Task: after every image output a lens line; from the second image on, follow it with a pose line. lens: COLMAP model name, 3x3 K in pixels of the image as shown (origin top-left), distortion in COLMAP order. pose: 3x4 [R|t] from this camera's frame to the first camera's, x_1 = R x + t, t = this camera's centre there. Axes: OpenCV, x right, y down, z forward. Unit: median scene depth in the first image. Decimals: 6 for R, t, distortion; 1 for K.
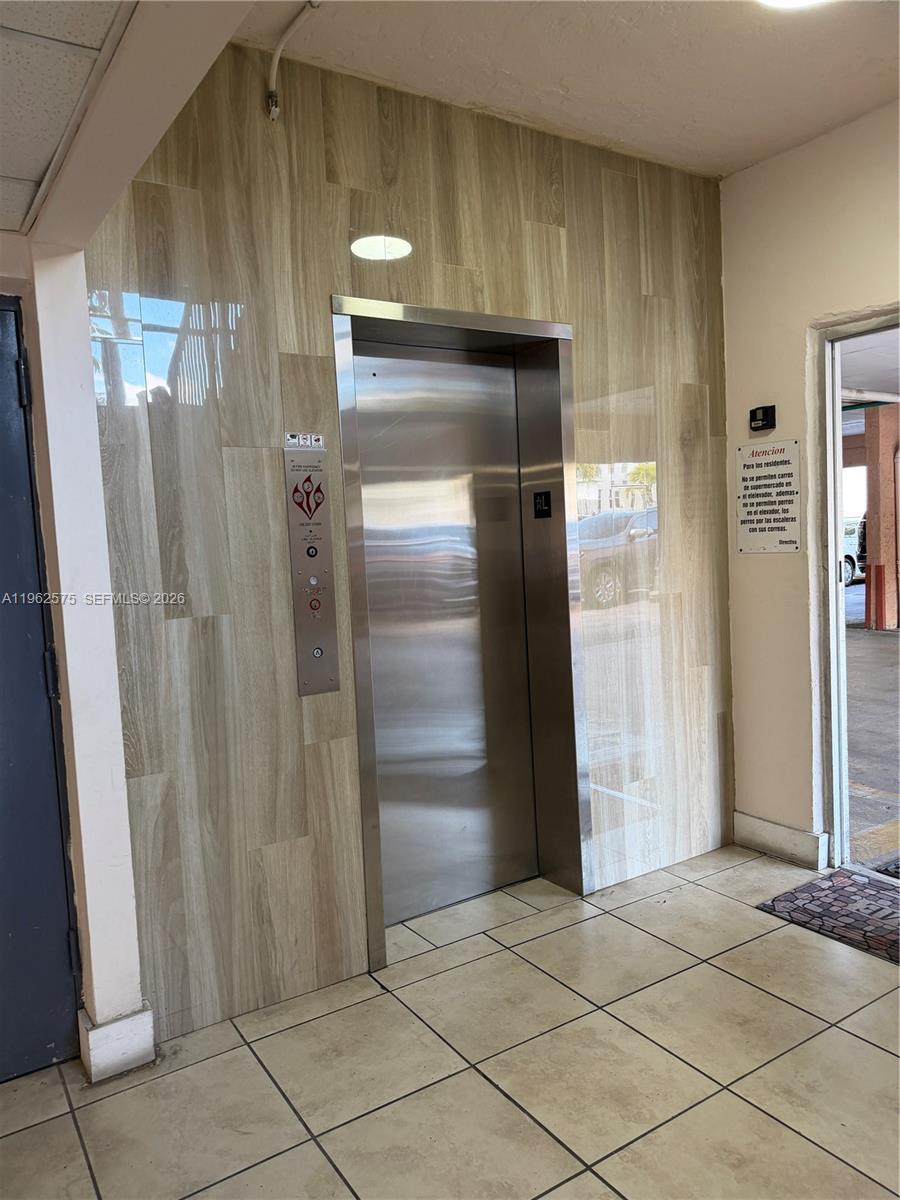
lens RADIAL K [[844.9, 0, 450.0], [0, 844.9, 600.0], [0, 0, 1]] dist [0.084790, -0.101507]
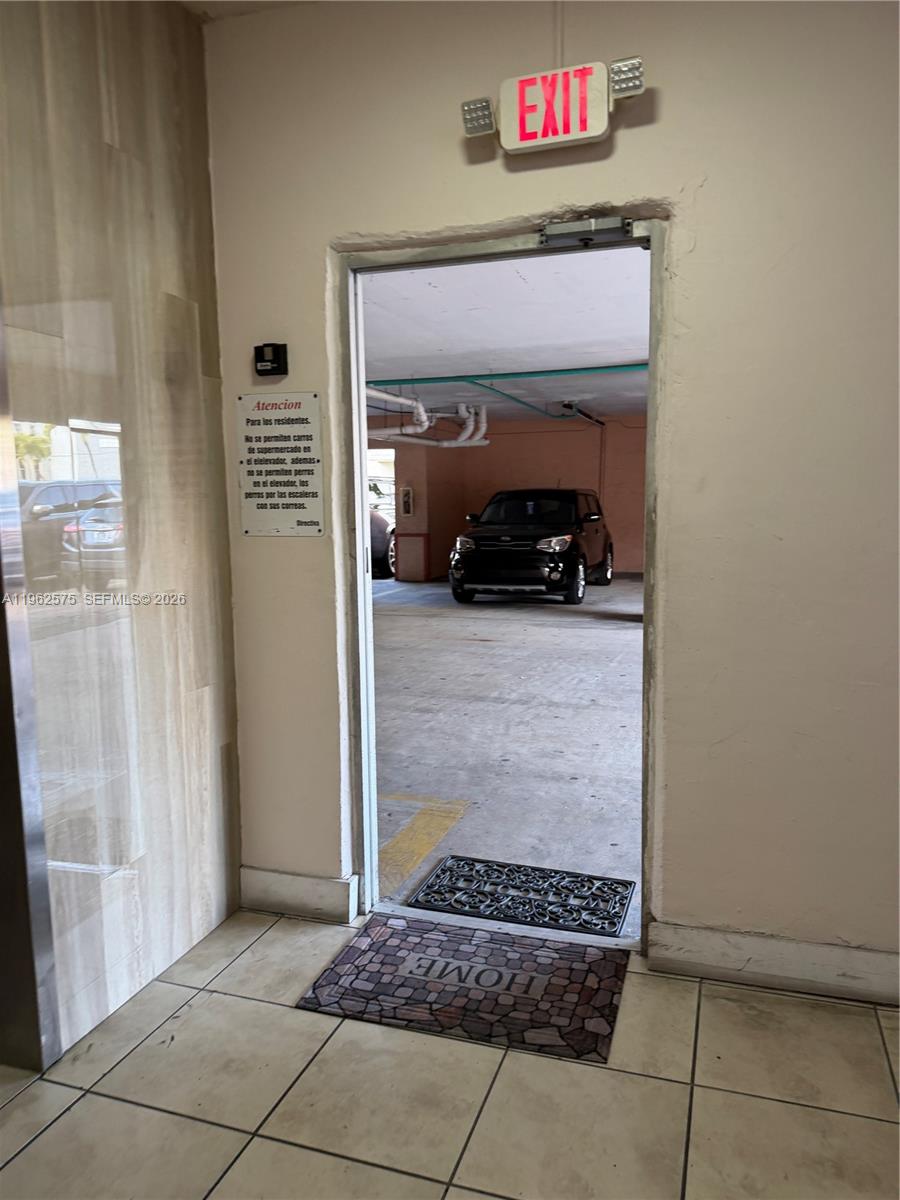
lens RADIAL K [[844.9, 0, 450.0], [0, 844.9, 600.0], [0, 0, 1]] dist [0.084790, -0.101507]
pose [[0.782020, -0.039077, 0.622027, 0.007273], [0.024773, 0.999193, 0.031627, -0.017851], [-0.622760, -0.009323, 0.782357, 0.300403]]
